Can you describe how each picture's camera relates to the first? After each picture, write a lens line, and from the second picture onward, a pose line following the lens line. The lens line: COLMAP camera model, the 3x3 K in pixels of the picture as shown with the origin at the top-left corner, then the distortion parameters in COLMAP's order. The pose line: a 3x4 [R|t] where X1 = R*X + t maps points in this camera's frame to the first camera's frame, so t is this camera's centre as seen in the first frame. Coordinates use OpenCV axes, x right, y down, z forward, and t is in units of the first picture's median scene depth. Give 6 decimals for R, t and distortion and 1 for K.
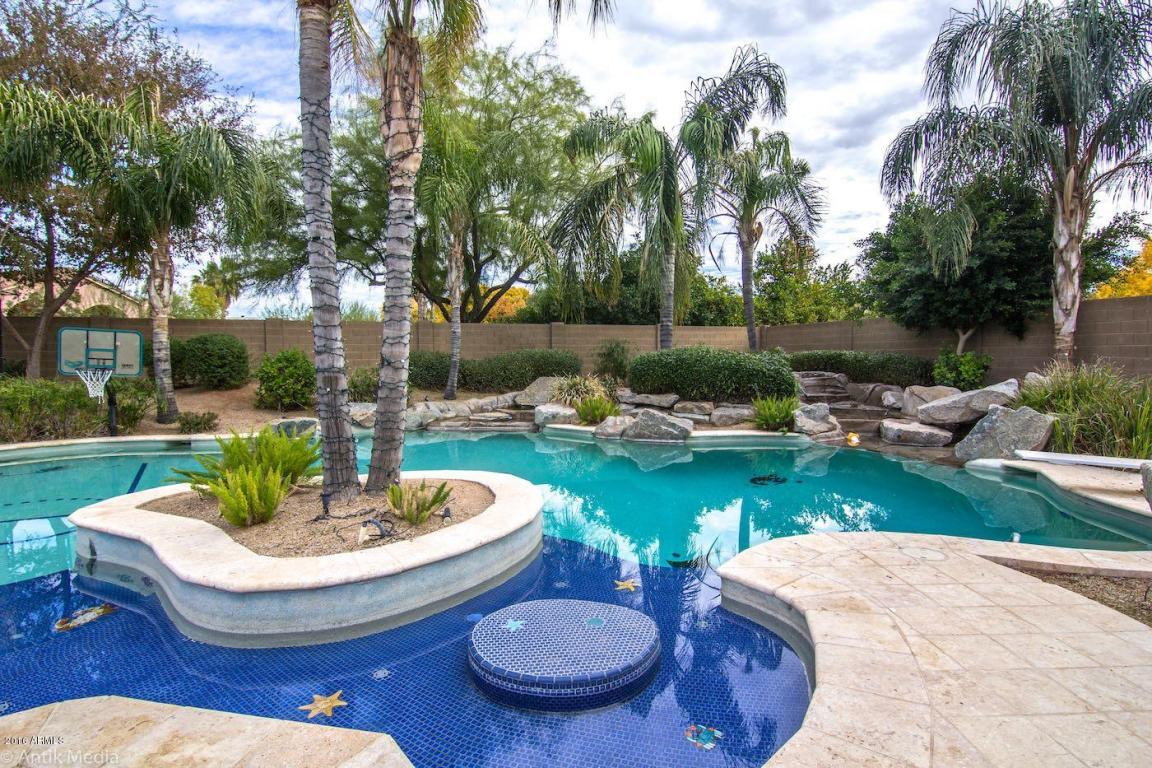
lens RADIAL K [[588.2, 0, 583.5], [0, 588.2, 385.6], [0, 0, 1]] dist [-0.012500, -0.005786]
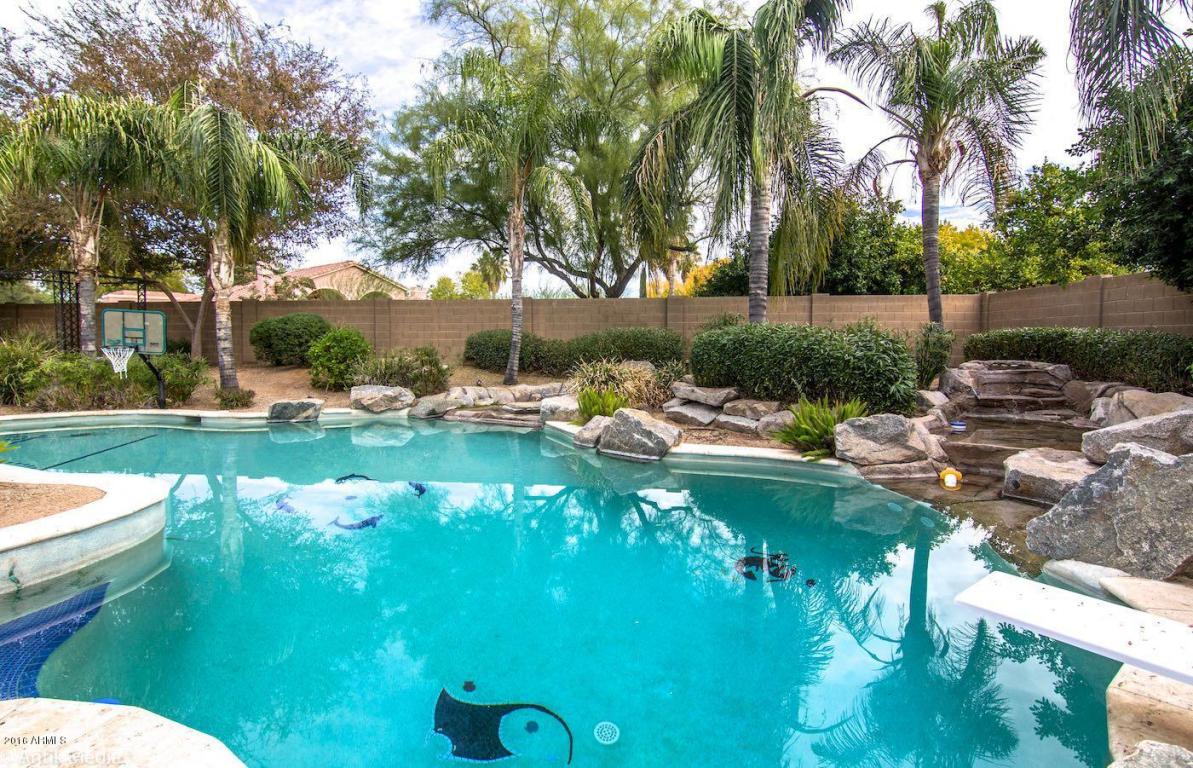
lens RADIAL K [[617.5, 0, 599.9], [0, 617.5, 370.1], [0, 0, 1]] dist [-0.015958, -0.000407]
pose [[0.904560, 0.024847, -0.425622, 0.373274], [-0.022455, 0.999691, 0.010637, -0.014185], [0.425755, -0.000064, 0.904838, 0.279645]]
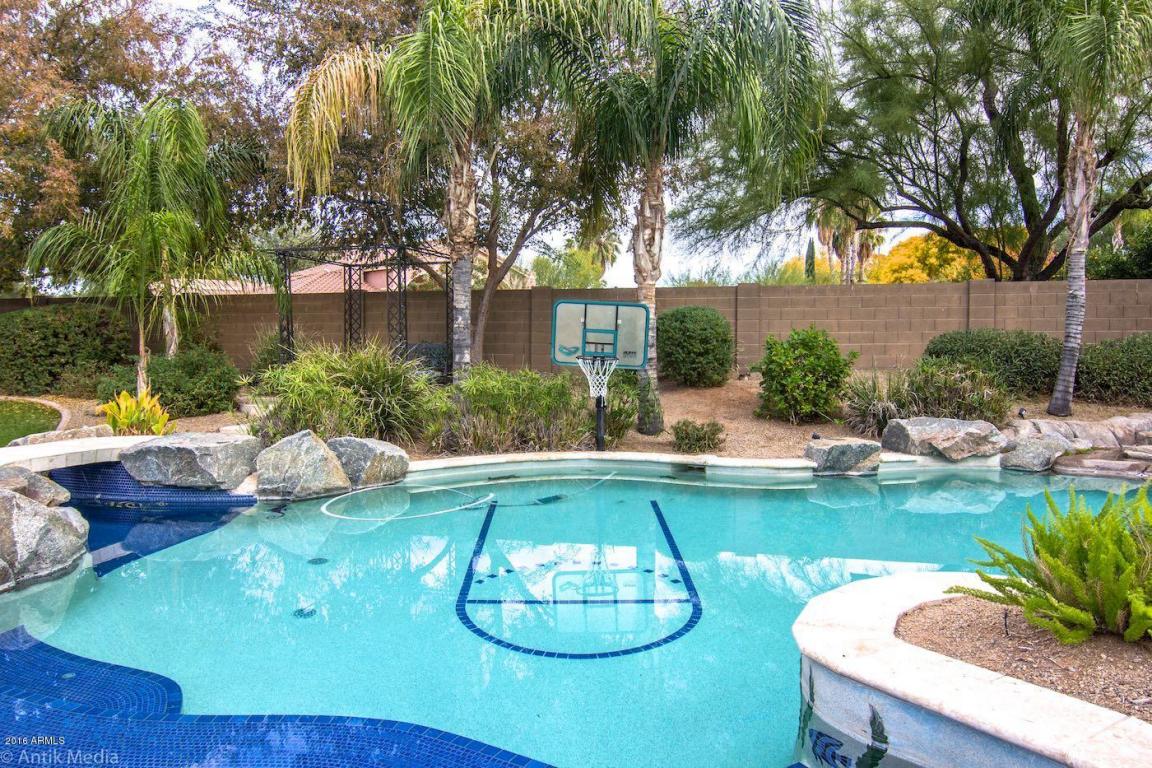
lens RADIAL K [[832.5, 0, 578.2], [0, 832.5, 383.7], [0, 0, 1]] dist [0.000347, -0.001002]
pose [[0.853756, 0.028151, -0.519912, -0.265998], [-0.025211, 0.999601, 0.012725, -0.007321], [0.520063, 0.002244, 0.854125, 0.094211]]
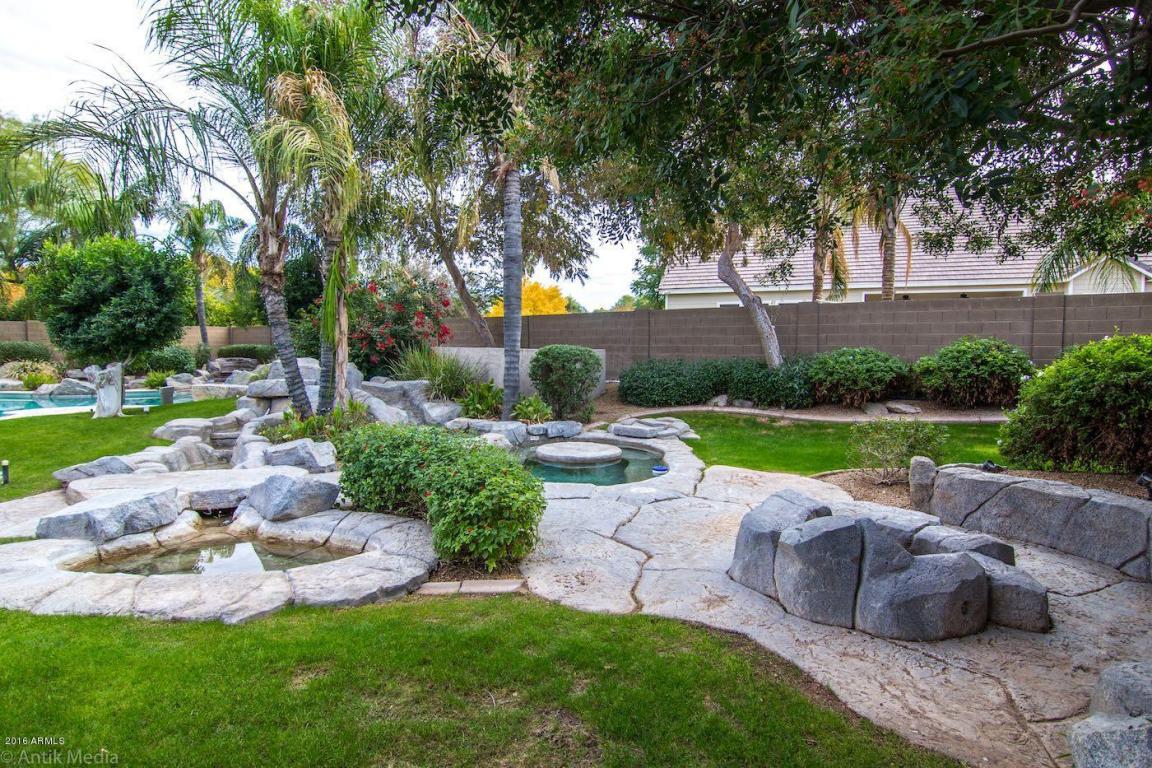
lens RADIAL K [[588.2, 0, 577.1], [0, 588.2, 390.4], [0, 0, 1]] dist [-0.012500, -0.005786]
pose [[0.826767, -0.031220, 0.561678, 0.360586], [0.016261, 0.999368, 0.031612, 0.041550], [-0.562310, -0.017002, 0.826752, -1.174195]]
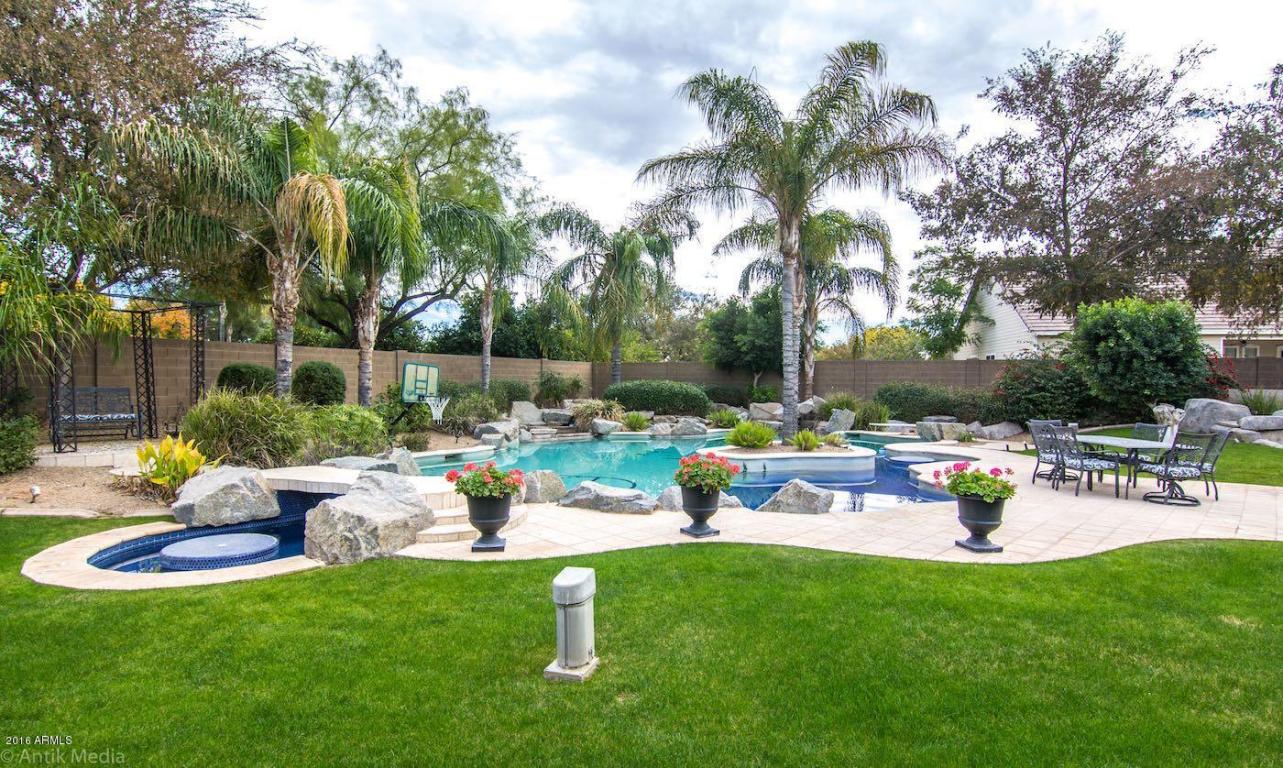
lens RADIAL K [[666.5, 0, 648.0], [0, 666.5, 386.6], [0, 0, 1]] dist [-0.011705, -0.001407]
pose [[0.700762, 0.003794, 0.713385, -1.239443], [0.023627, 0.999314, -0.028523, 0.001123], [-0.713004, 0.036843, 0.700192, -0.255288]]
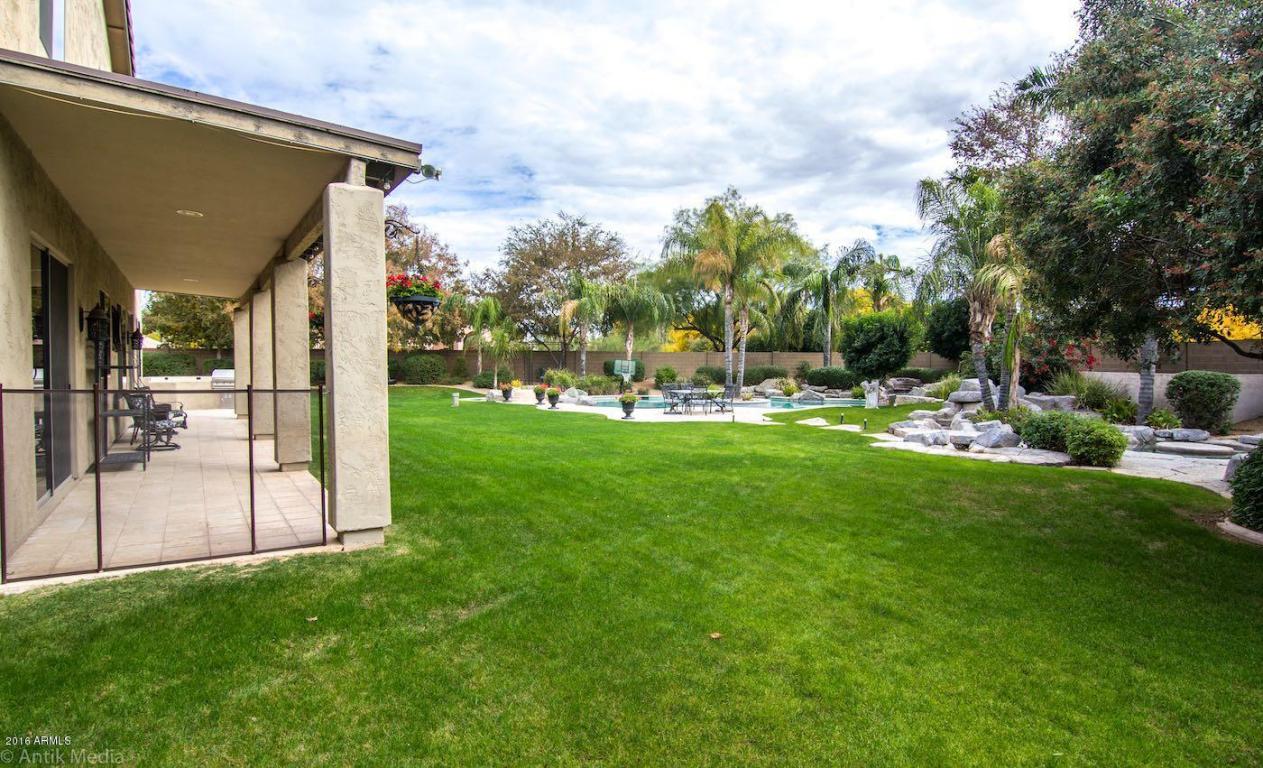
lens RADIAL K [[656.1, 0, 636.4], [0, 656.1, 390.2], [0, 0, 1]] dist [-0.011705, -0.001407]
pose [[0.967771, 0.018924, -0.251118, 0.091803], [-0.021027, 0.999763, -0.005696, 0.069512], [0.250951, 0.010793, 0.967940, -1.975085]]
